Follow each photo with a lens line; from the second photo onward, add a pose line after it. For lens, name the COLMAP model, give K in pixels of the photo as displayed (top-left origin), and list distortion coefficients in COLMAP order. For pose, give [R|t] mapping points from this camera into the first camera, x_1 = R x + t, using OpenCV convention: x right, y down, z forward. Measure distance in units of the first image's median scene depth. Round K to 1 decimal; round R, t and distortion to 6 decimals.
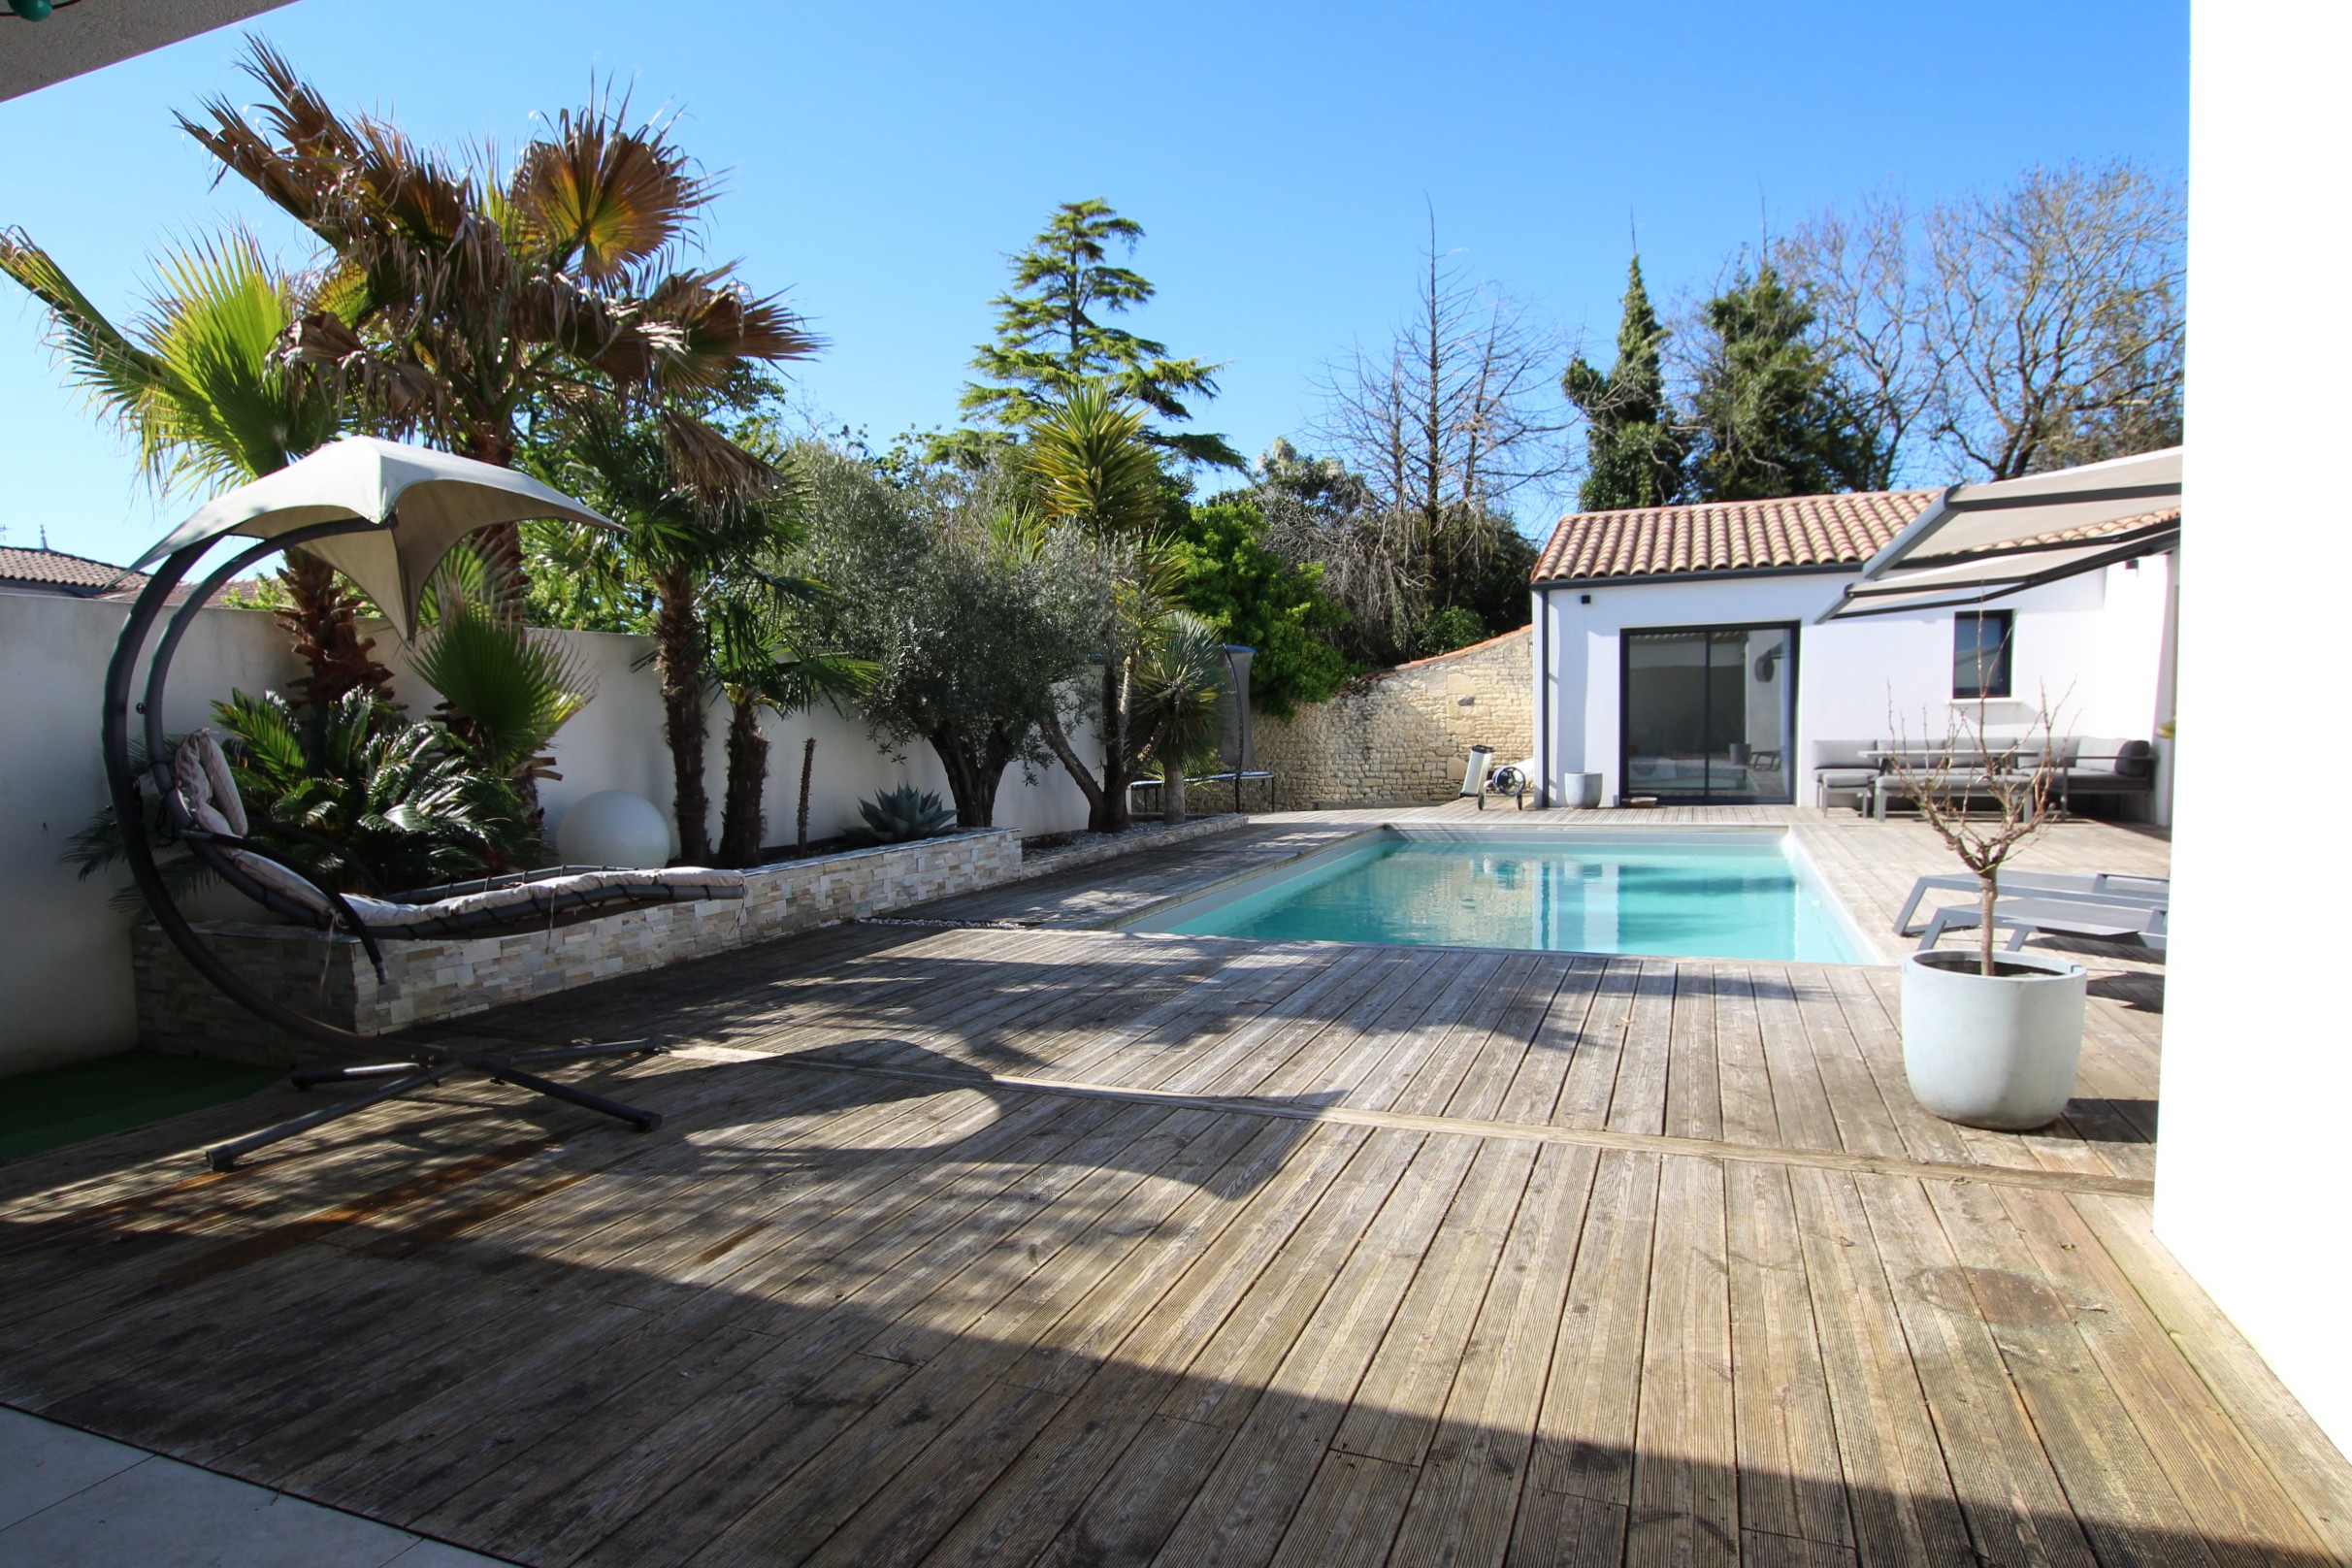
lens RADIAL K [[1373.1, 0, 1157.4], [0, 1373.1, 808.4], [0, 0, 1]] dist [-0.029846, 0.000119]
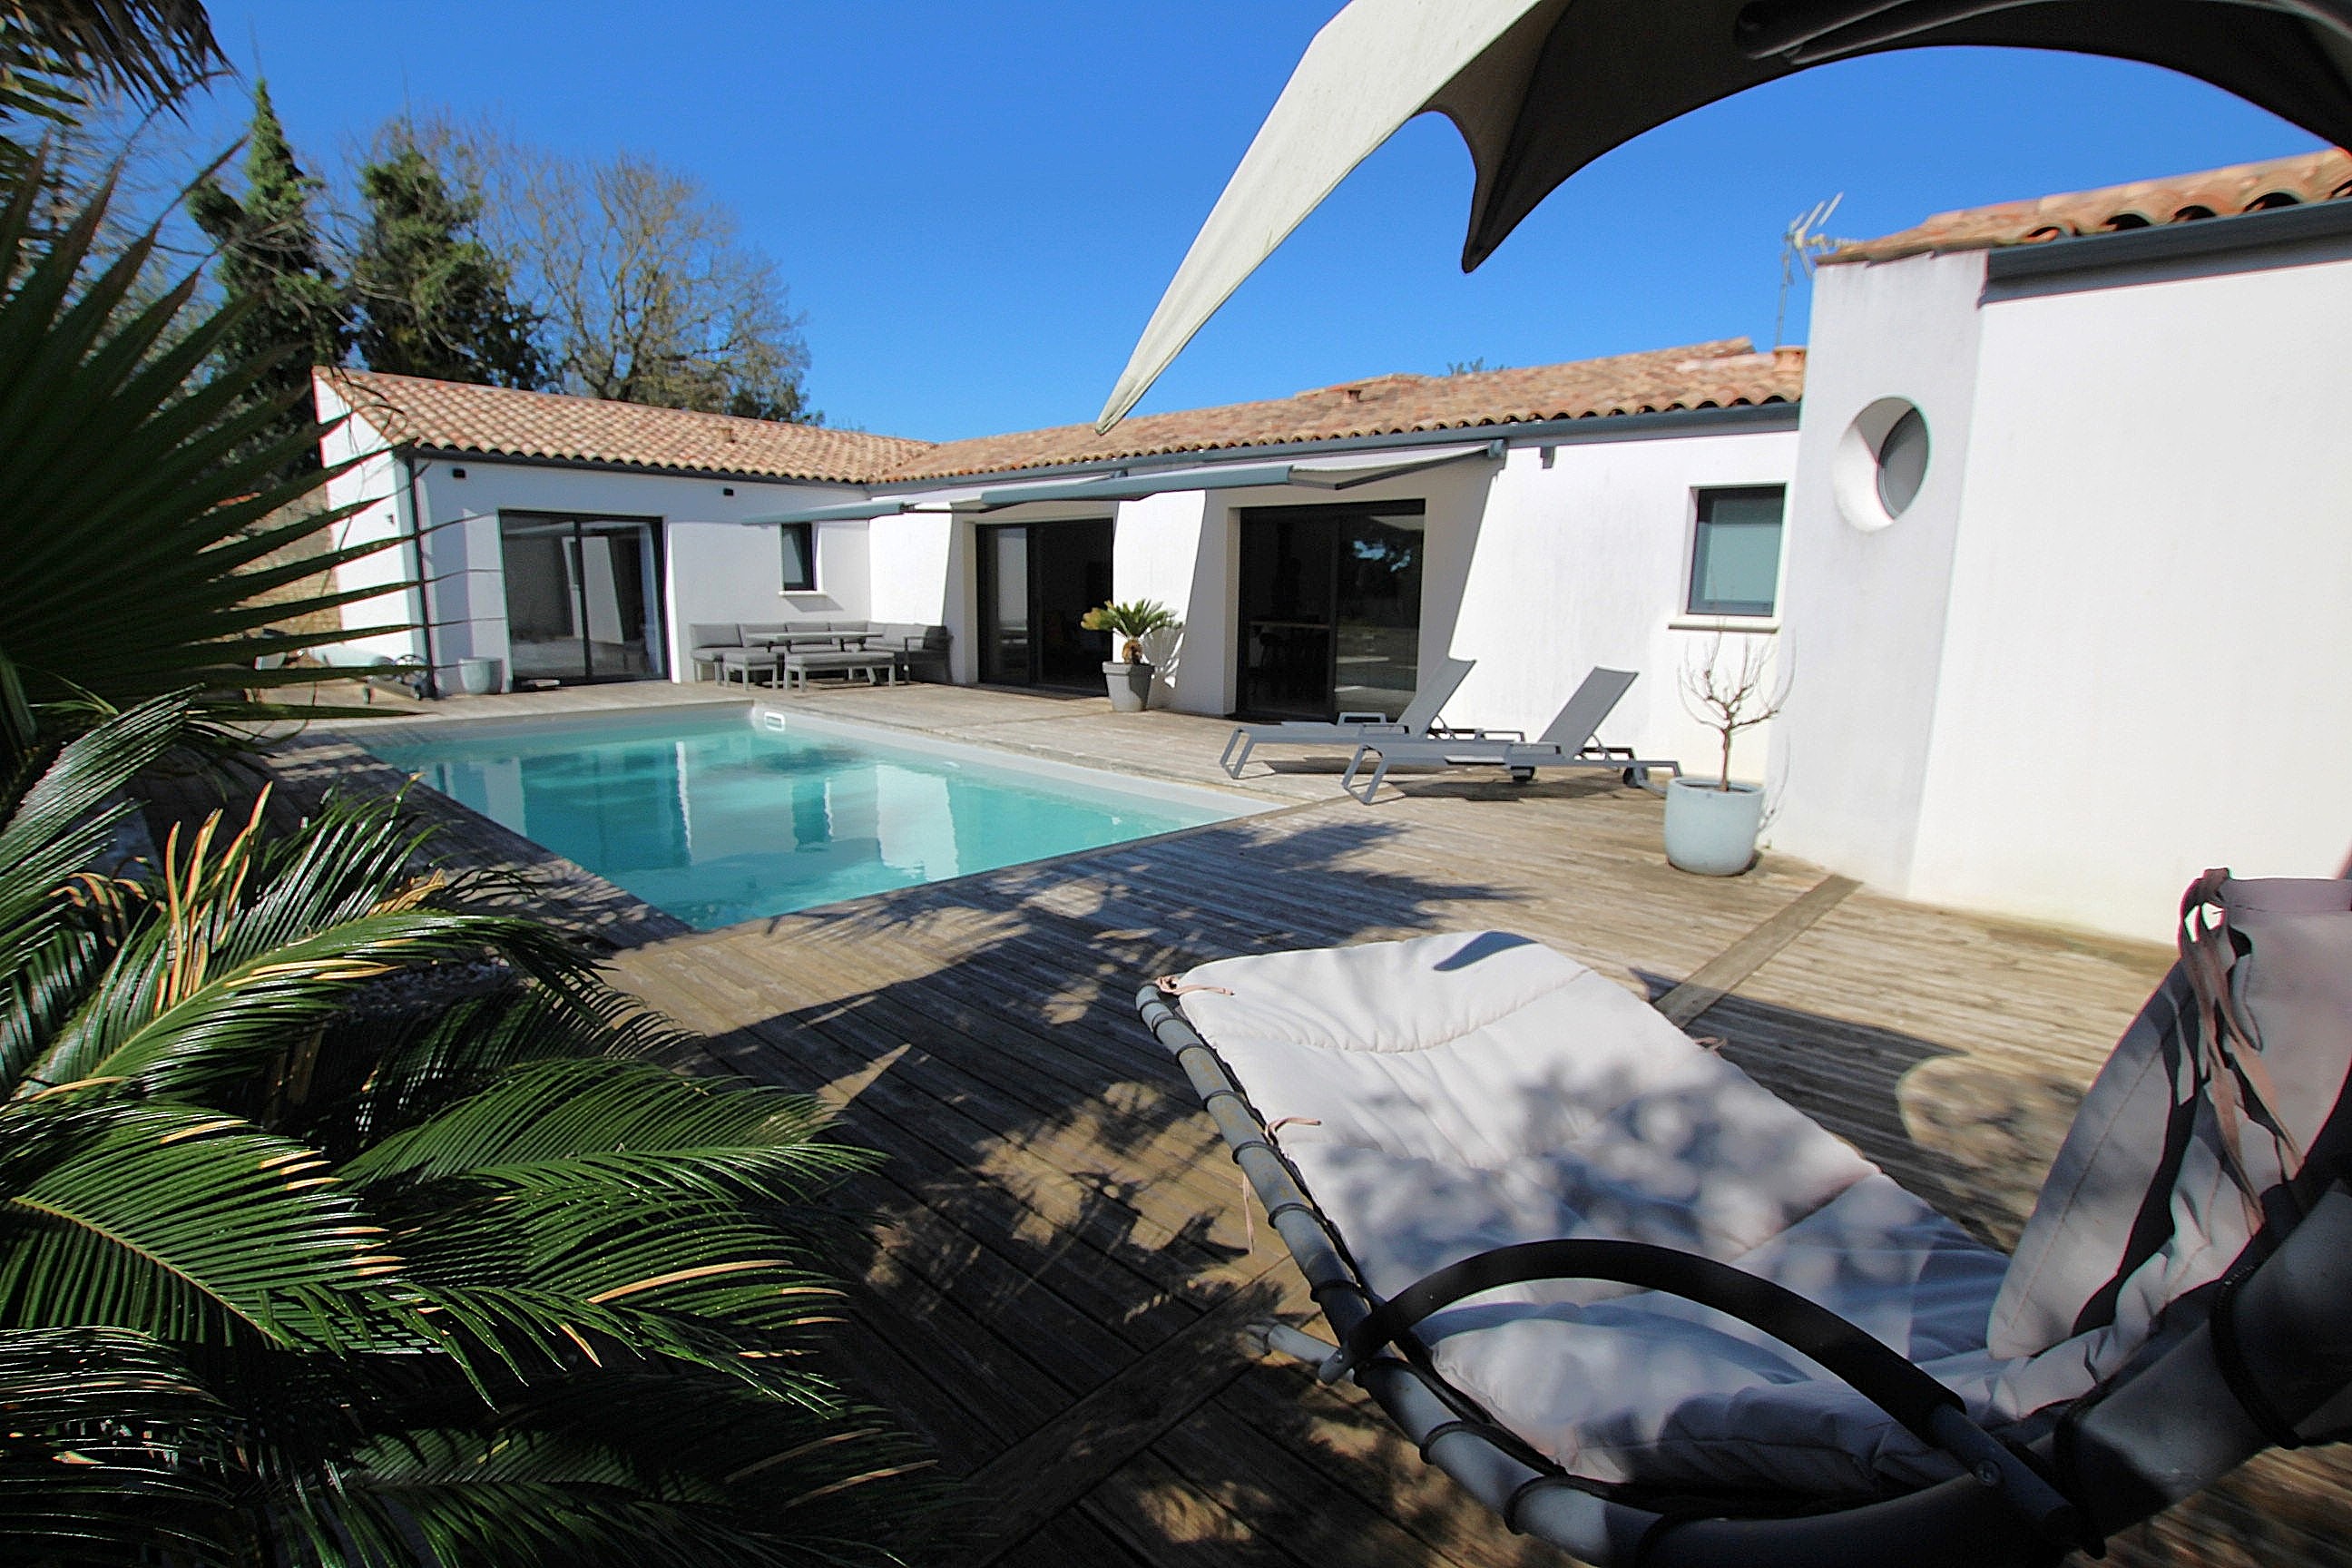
lens RADIAL K [[1074.2, 0, 1187.1], [0, 1074.2, 777.8], [0, 0, 1]] dist [-0.022313, -0.000282]
pose [[0.360367, -0.131438, 0.923504, -0.387429], [0.031578, 0.991175, 0.128747, -0.041810], [-0.932276, -0.017234, 0.361337, 0.472968]]
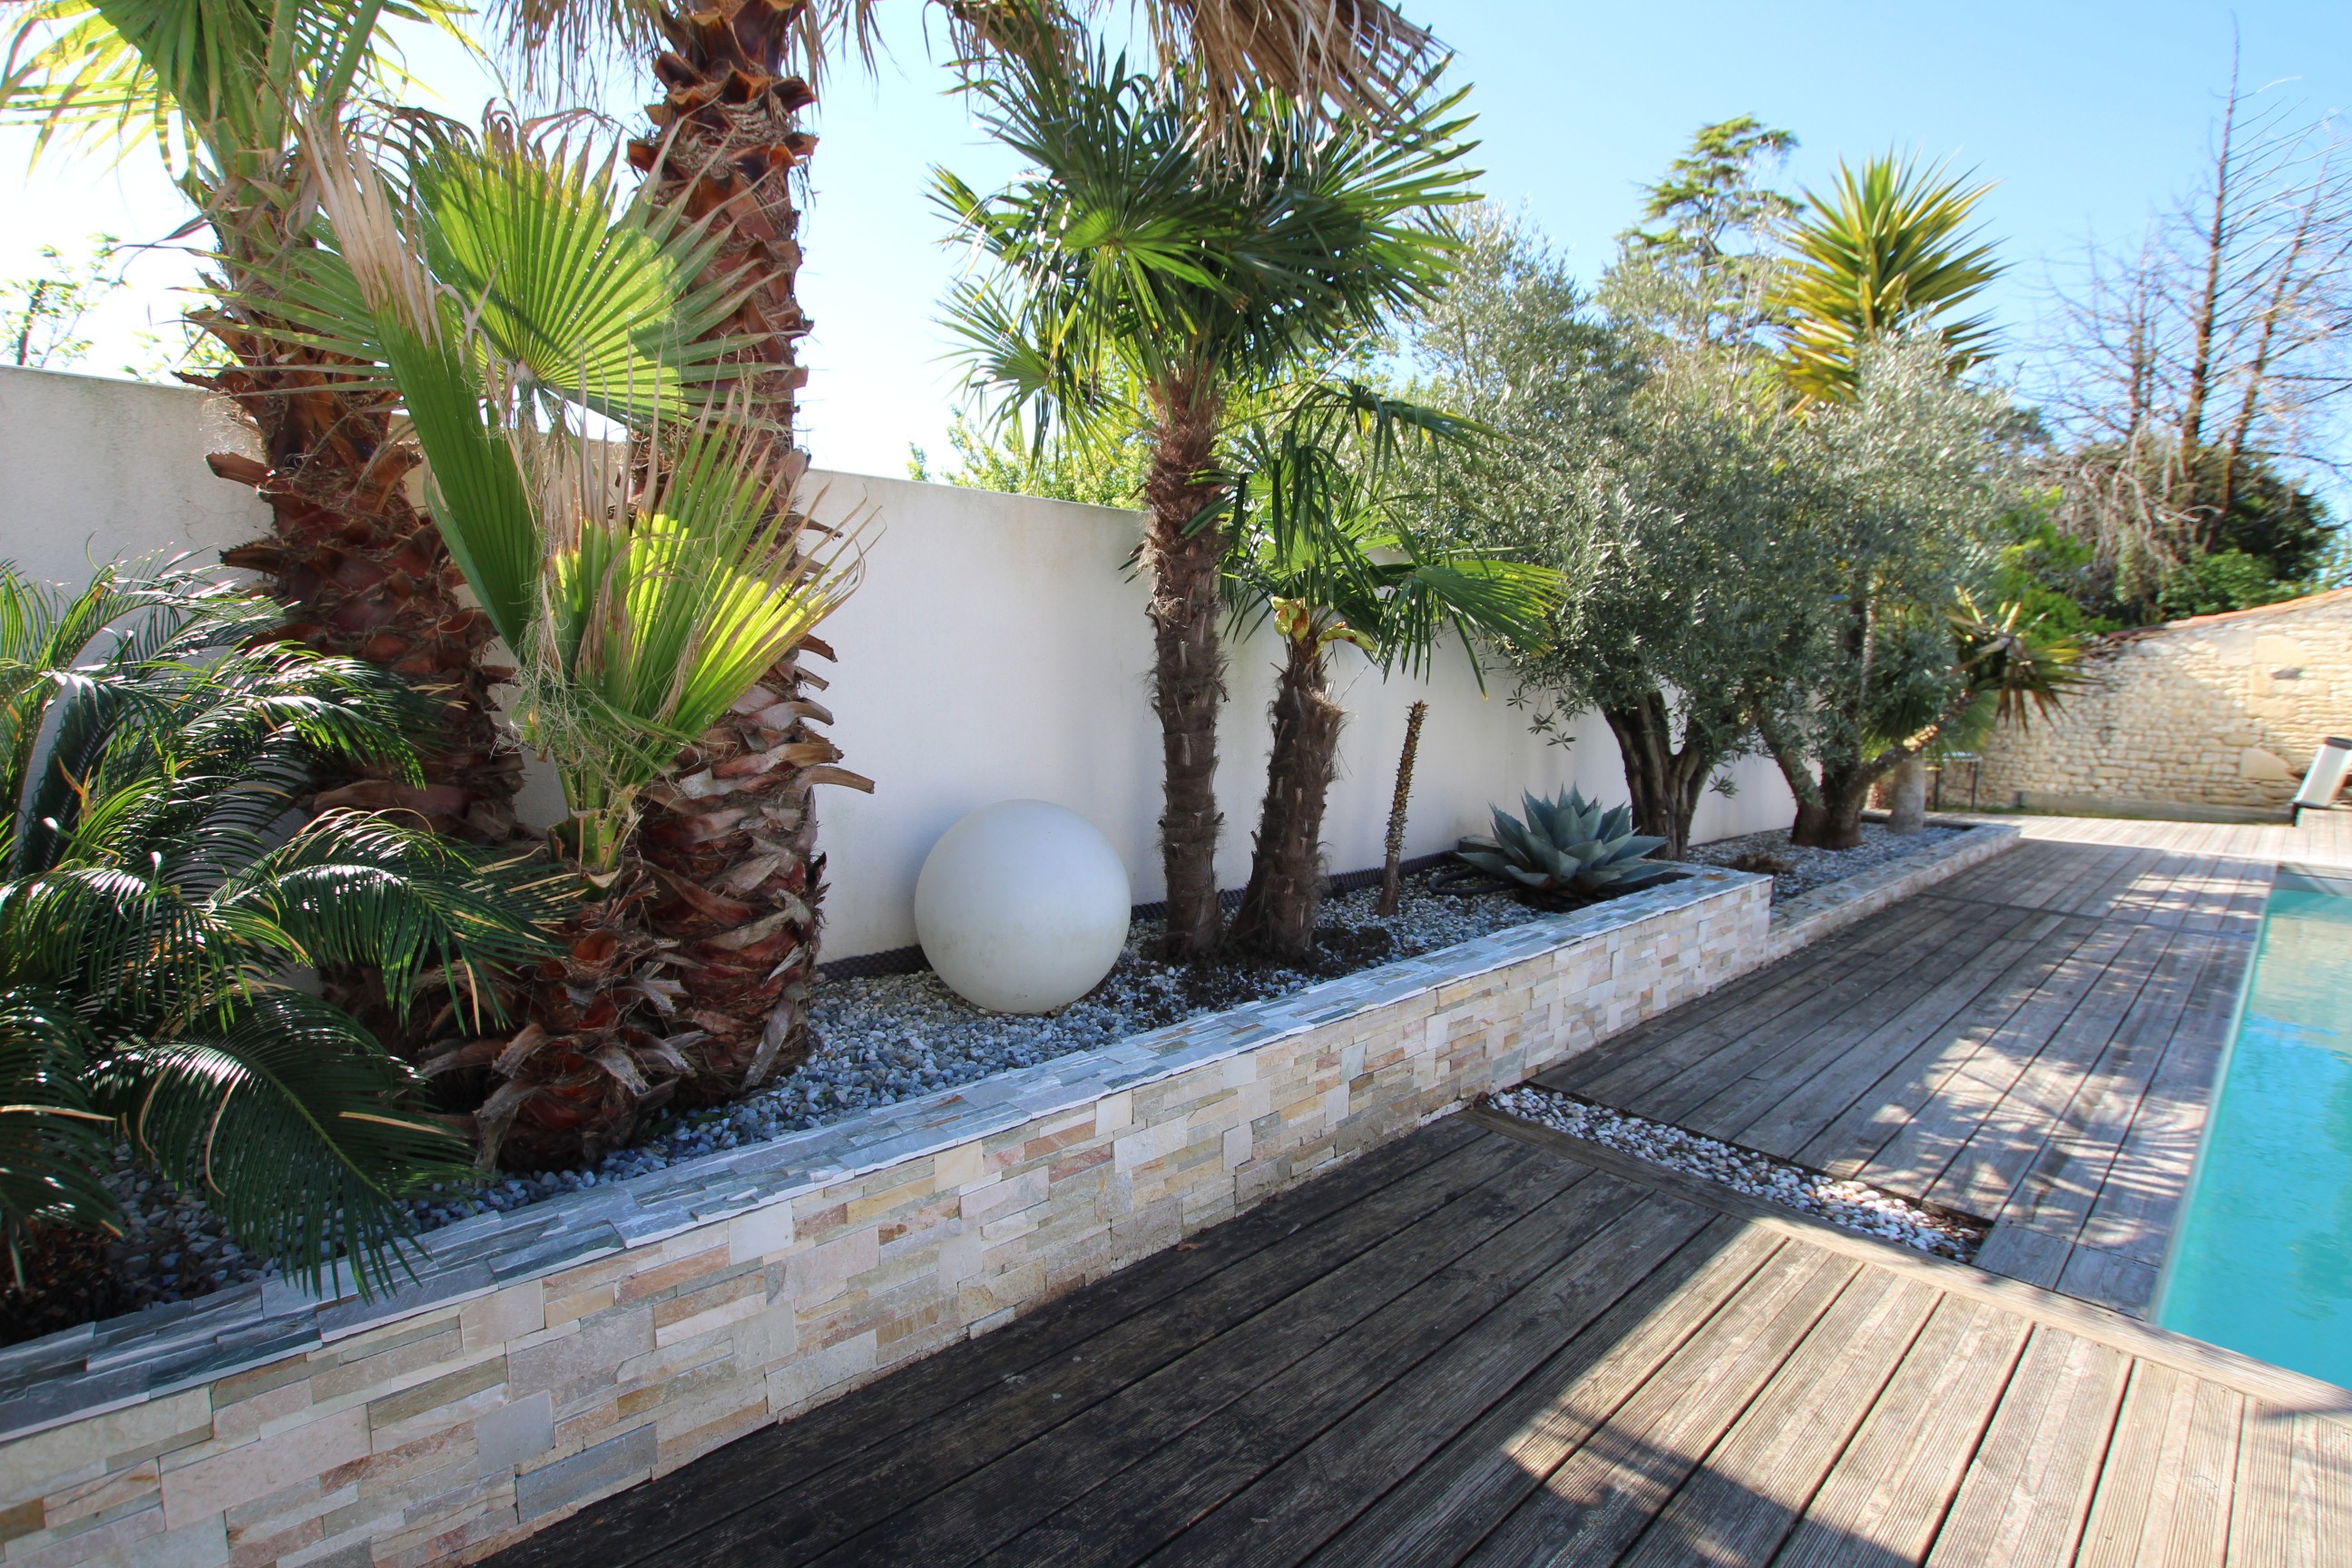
lens RADIAL K [[1074.2, 0, 1166.3], [0, 1074.2, 779.9], [0, 0, 1]] dist [-0.022313, -0.000282]
pose [[0.896290, 0.082724, -0.435684, -0.148535], [-0.063303, 0.996253, 0.058932, -0.038619], [0.438927, -0.025240, 0.898168, 0.545313]]
